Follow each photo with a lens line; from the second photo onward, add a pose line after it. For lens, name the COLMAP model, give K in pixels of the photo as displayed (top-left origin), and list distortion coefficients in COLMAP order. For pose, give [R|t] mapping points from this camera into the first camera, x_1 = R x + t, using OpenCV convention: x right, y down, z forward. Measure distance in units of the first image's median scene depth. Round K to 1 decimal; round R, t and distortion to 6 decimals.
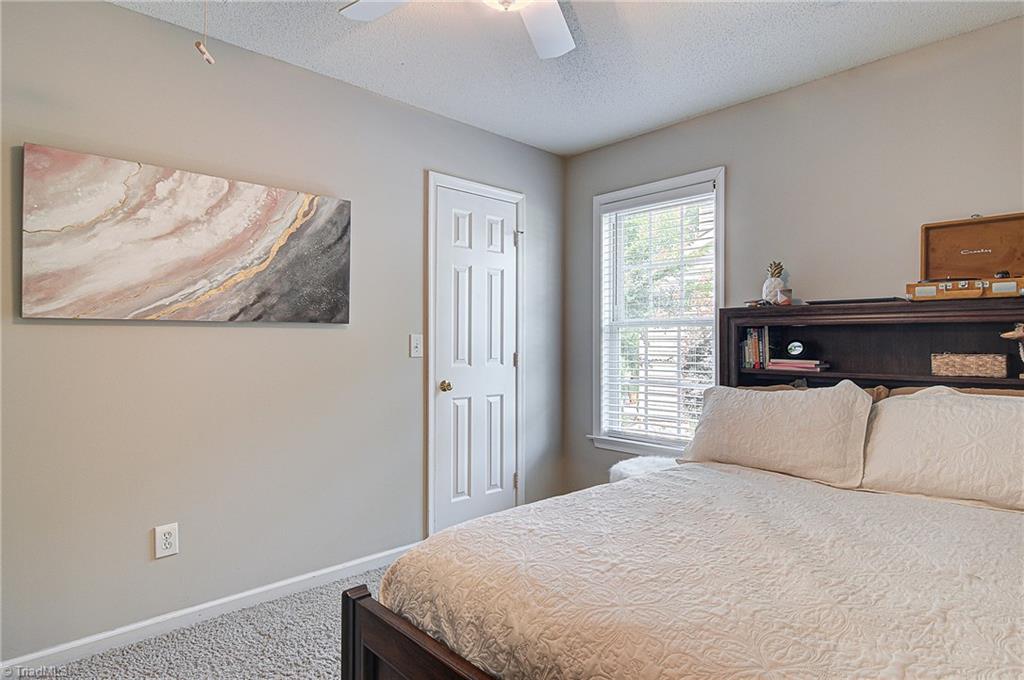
lens RADIAL K [[565.3, 0, 511.3], [0, 565.3, 336.9], [0, 0, 1]] dist [0.001015, -0.000264]
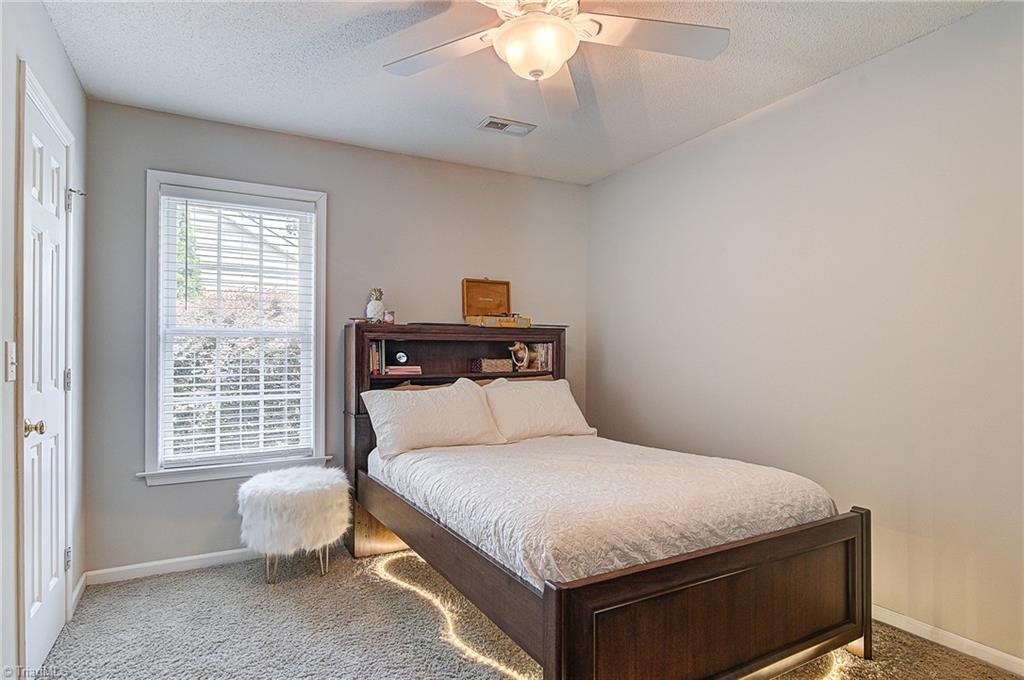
lens RADIAL K [[561.9, 0, 525.7], [0, 561.9, 352.5], [0, 0, 1]] dist [0.001891, 0.000310]
pose [[0.234890, -0.003089, 0.972017, -0.674106], [-0.006134, 0.999970, 0.004660, 0.000963], [-0.972003, -0.007056, 0.234864, 0.410164]]
